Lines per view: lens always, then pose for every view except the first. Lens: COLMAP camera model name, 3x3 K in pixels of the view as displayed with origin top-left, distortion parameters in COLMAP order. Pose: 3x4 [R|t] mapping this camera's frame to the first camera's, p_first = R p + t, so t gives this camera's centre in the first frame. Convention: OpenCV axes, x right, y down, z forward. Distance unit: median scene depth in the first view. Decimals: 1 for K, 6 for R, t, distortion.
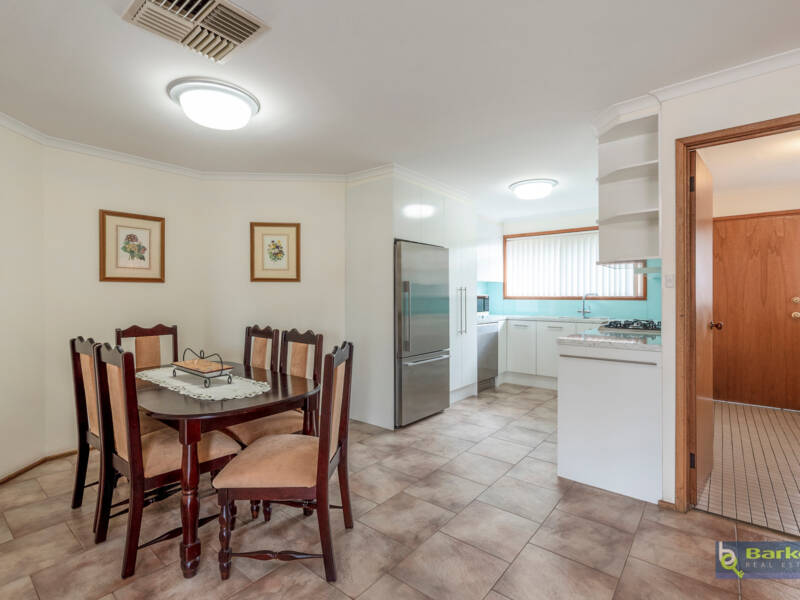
lens RADIAL K [[386.6, 0, 396.6], [0, 386.6, 295.7], [0, 0, 1]] dist [-0.001788, -0.000949]
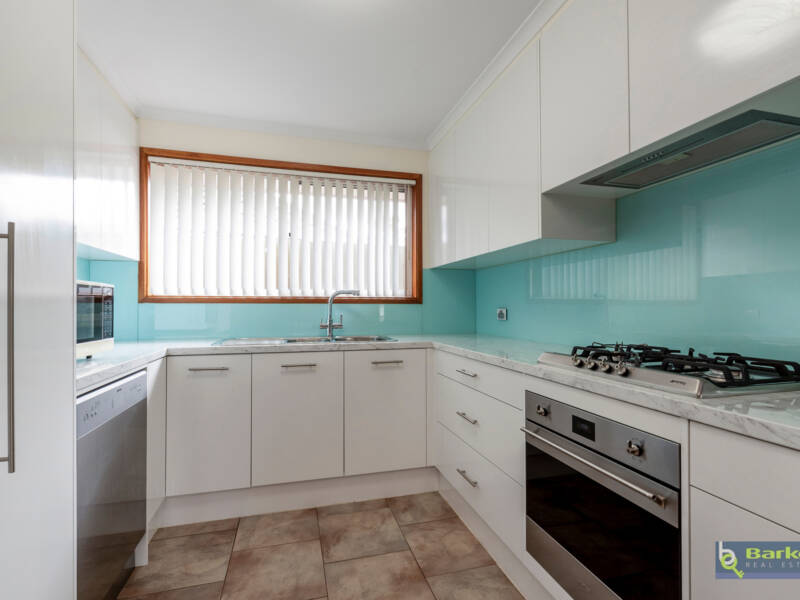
lens RADIAL K [[386.6, 0, 396.9], [0, 386.6, 304.7], [0, 0, 1]] dist [-0.001788, -0.000949]
pose [[0.570571, 0.005545, 0.821230, 0.112462], [-0.001079, 0.999981, -0.006002, 0.015388], [-0.821248, 0.002538, 0.570566, 0.632655]]
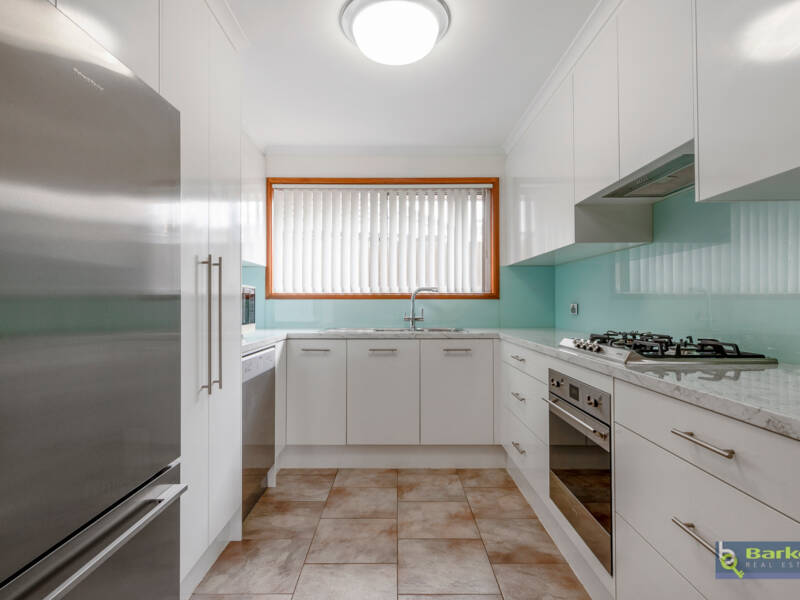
lens RADIAL K [[436.1, 0, 393.7], [0, 436.1, 296.6], [0, 0, 1]] dist [0.001013, 0.000255]
pose [[0.773447, 0.008924, 0.633798, 0.041309], [0.000088, 0.999899, -0.014185, 0.016536], [-0.633861, 0.011027, 0.773368, 0.504776]]
